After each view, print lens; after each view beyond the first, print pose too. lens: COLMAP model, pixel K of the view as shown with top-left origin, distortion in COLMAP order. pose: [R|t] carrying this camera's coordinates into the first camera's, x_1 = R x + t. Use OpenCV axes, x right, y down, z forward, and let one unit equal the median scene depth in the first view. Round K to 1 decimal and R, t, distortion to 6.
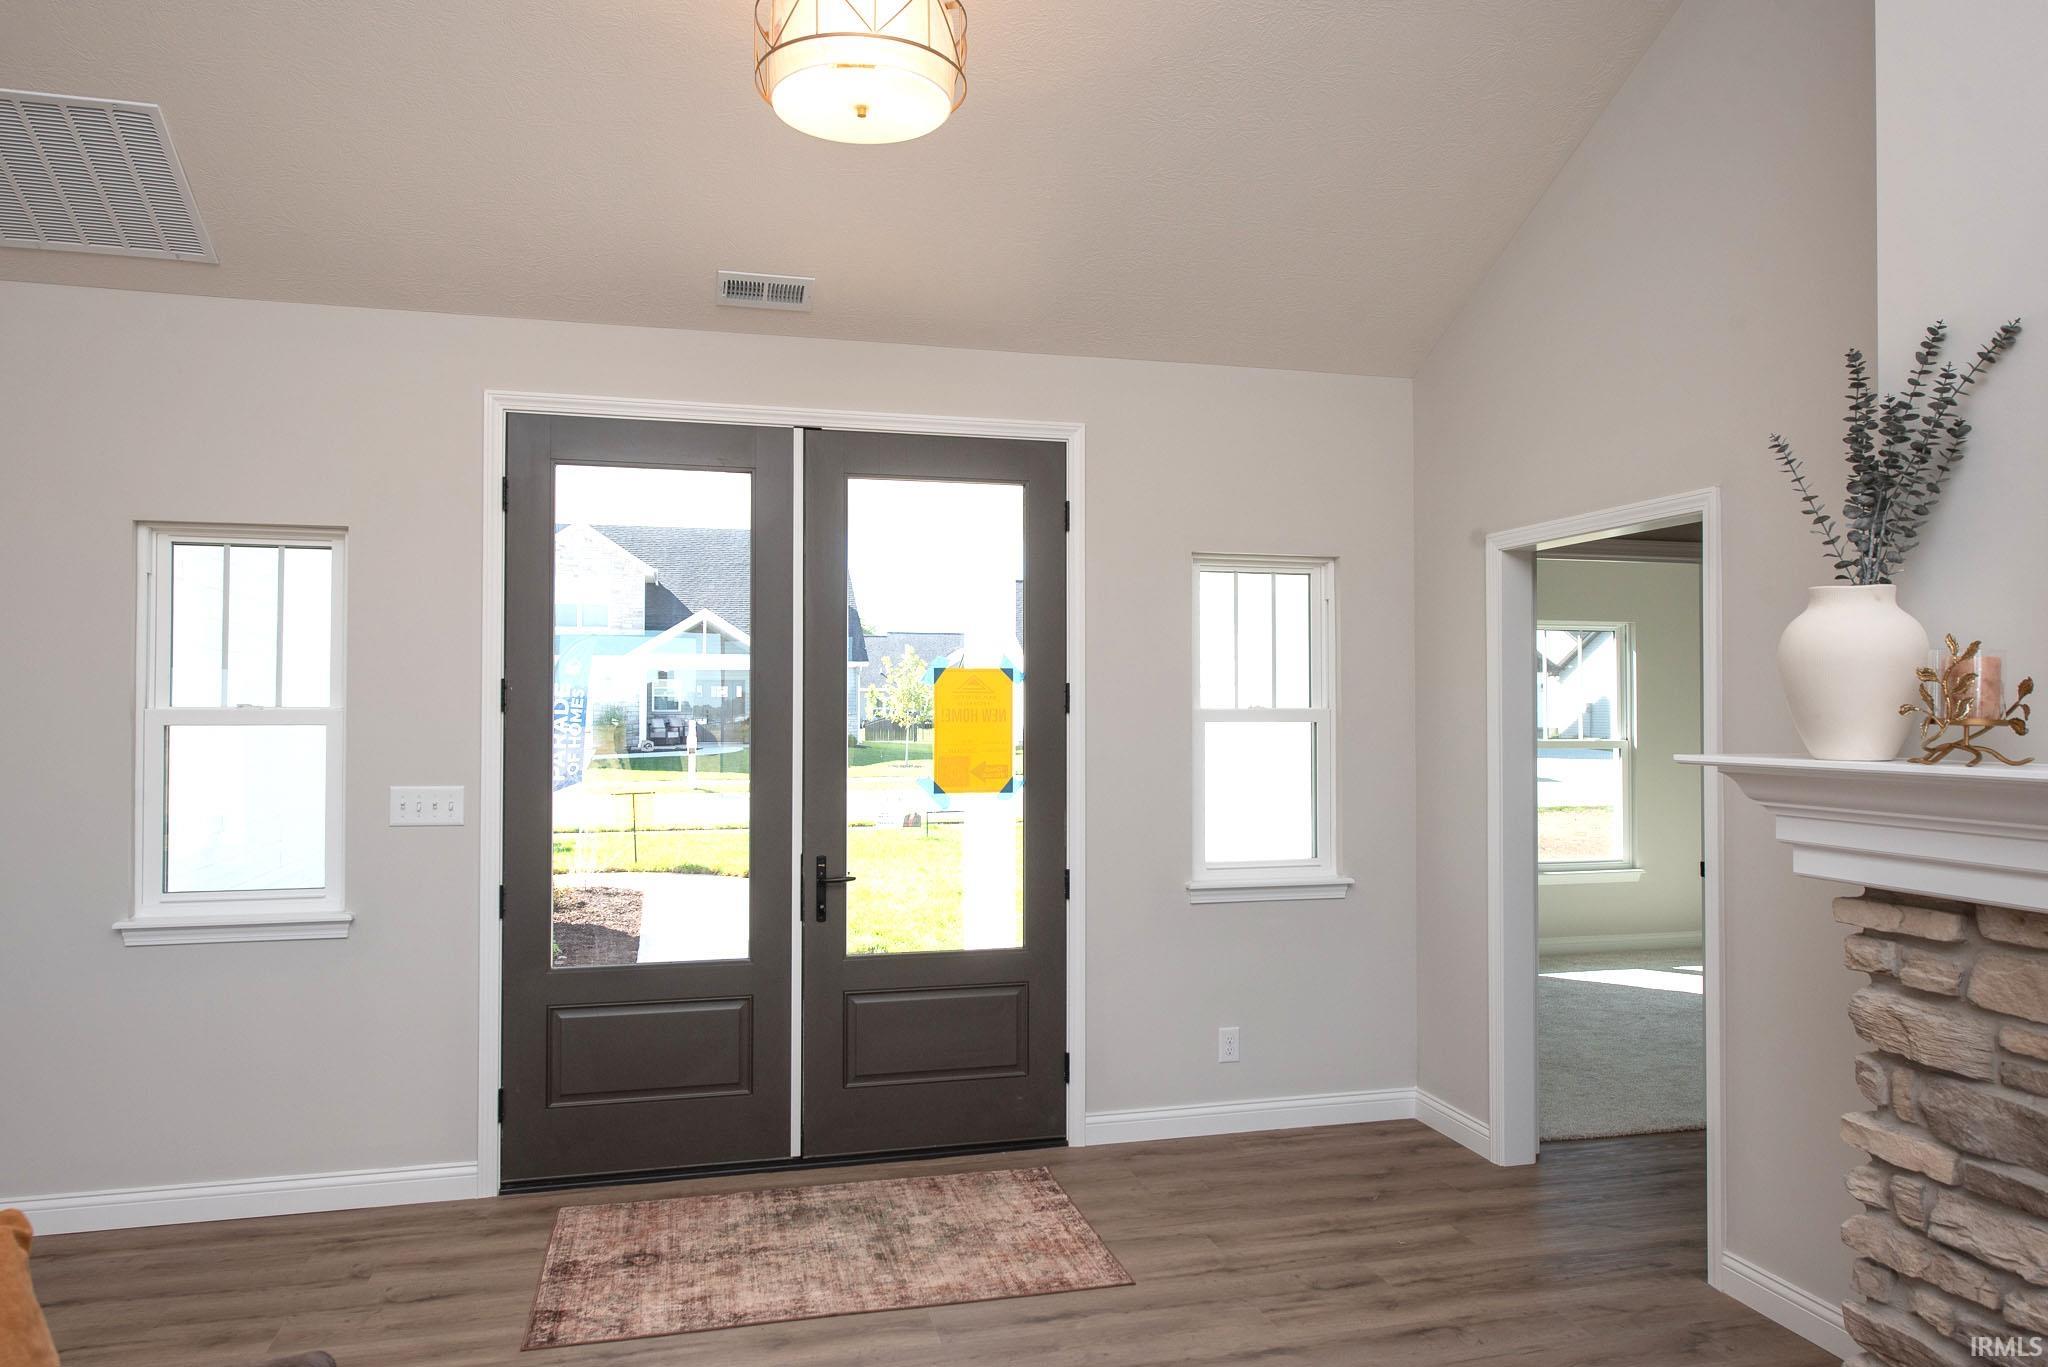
lens RADIAL K [[1367.2, 0, 1024.0], [0, 1367.2, 683.5], [0, 0, 1]] dist [0.005194, 0.001207]
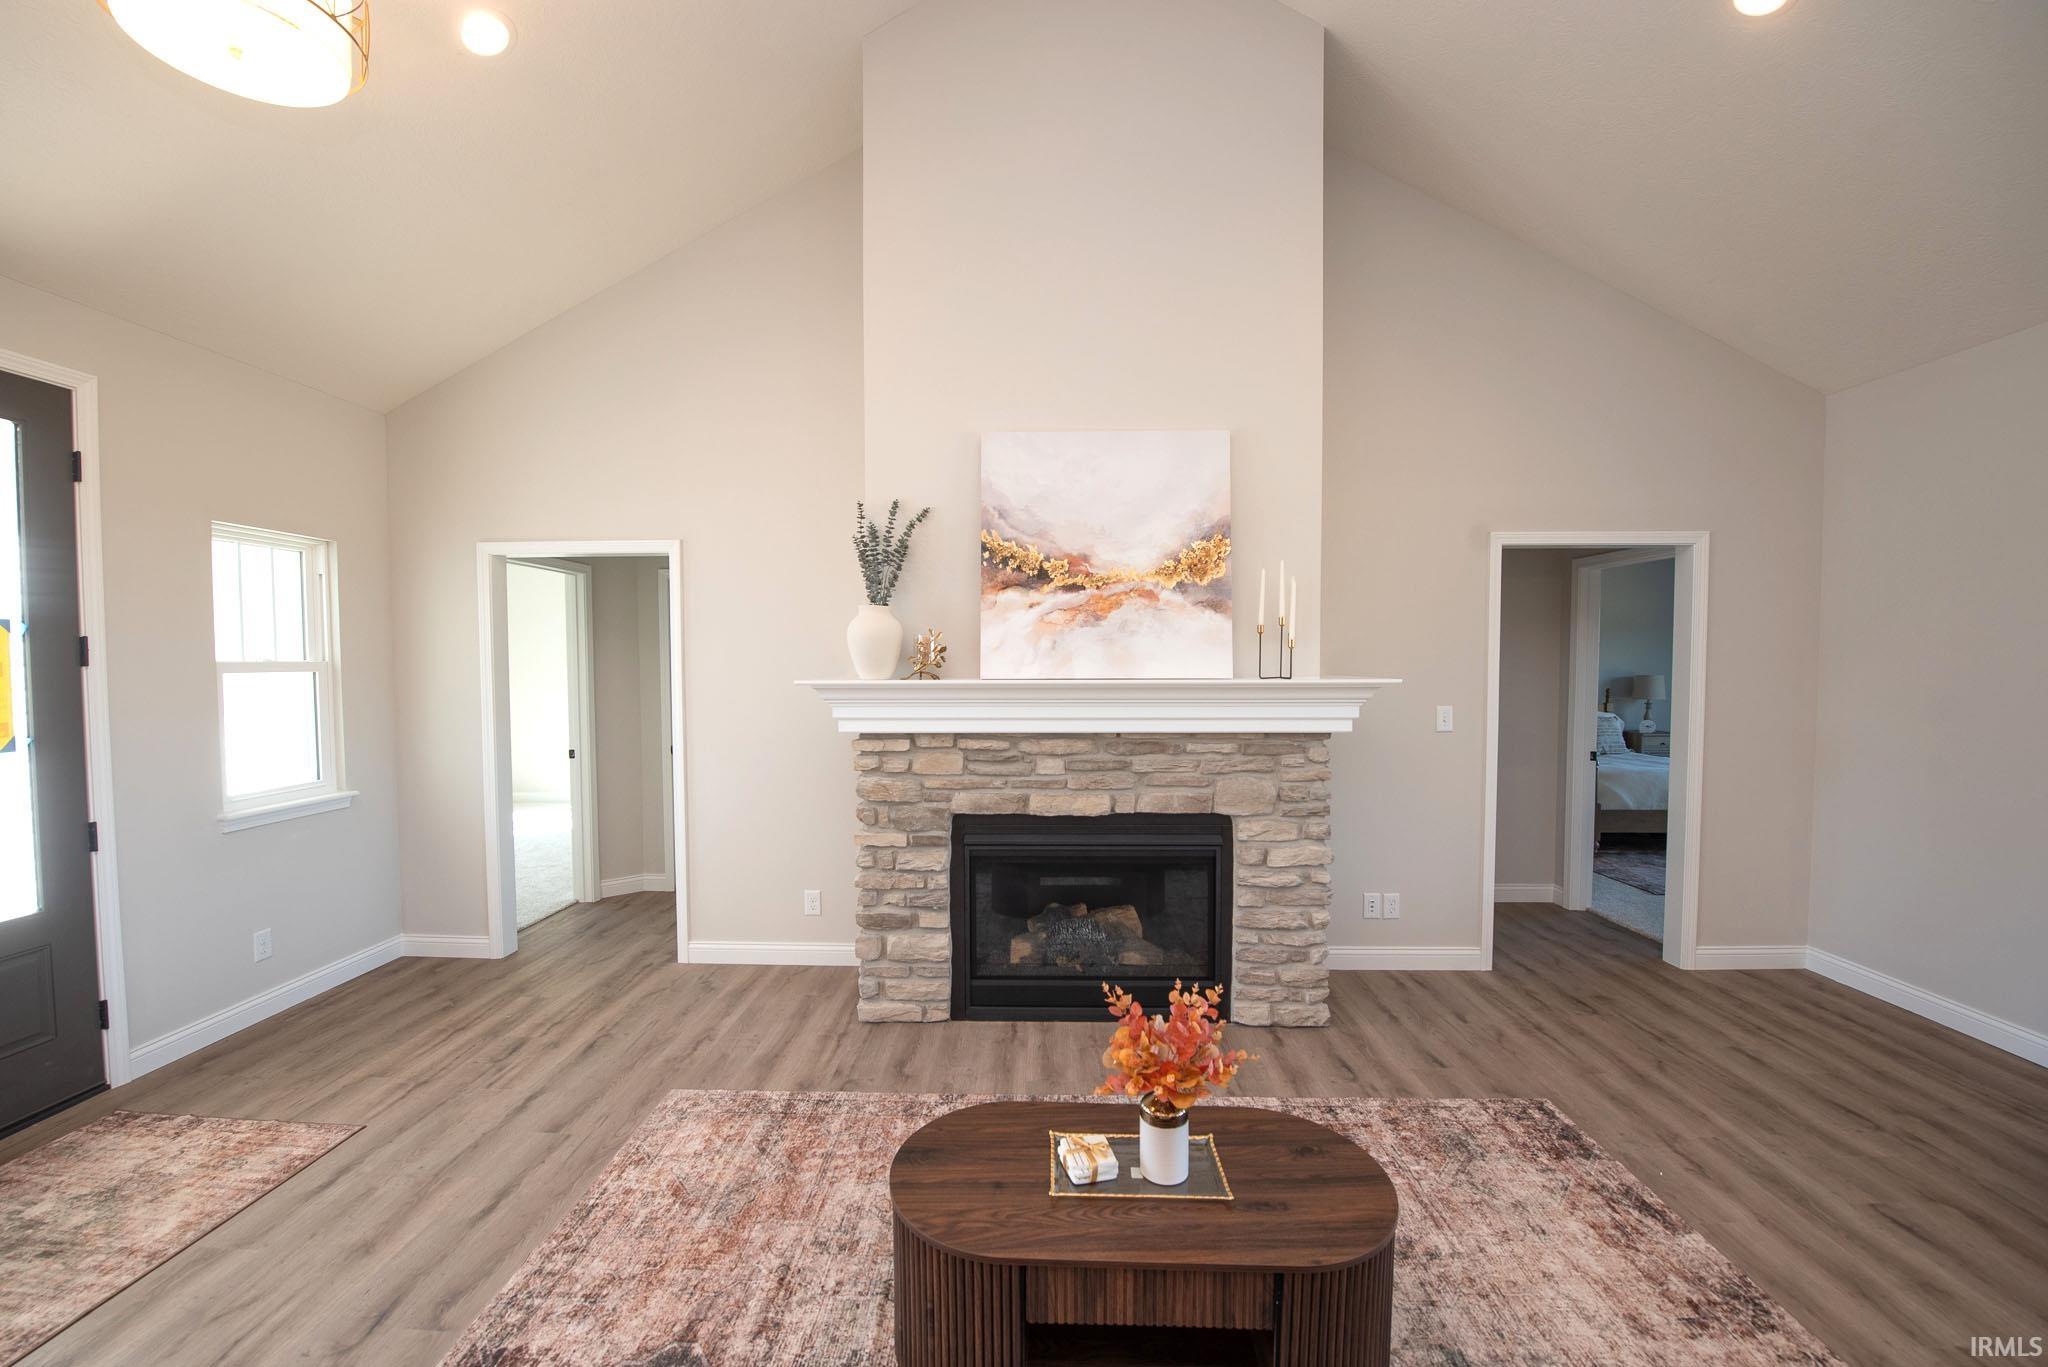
lens RADIAL K [[816.3, 0, 1026.9], [0, 816.3, 689.7], [0, 0, 1]] dist [-0.023237, -0.000411]
pose [[0.268090, -0.034784, 0.962766, -0.405180], [-0.012376, 0.999141, 0.039544, 0.008940], [-0.963314, -0.022517, 0.267429, 0.224492]]
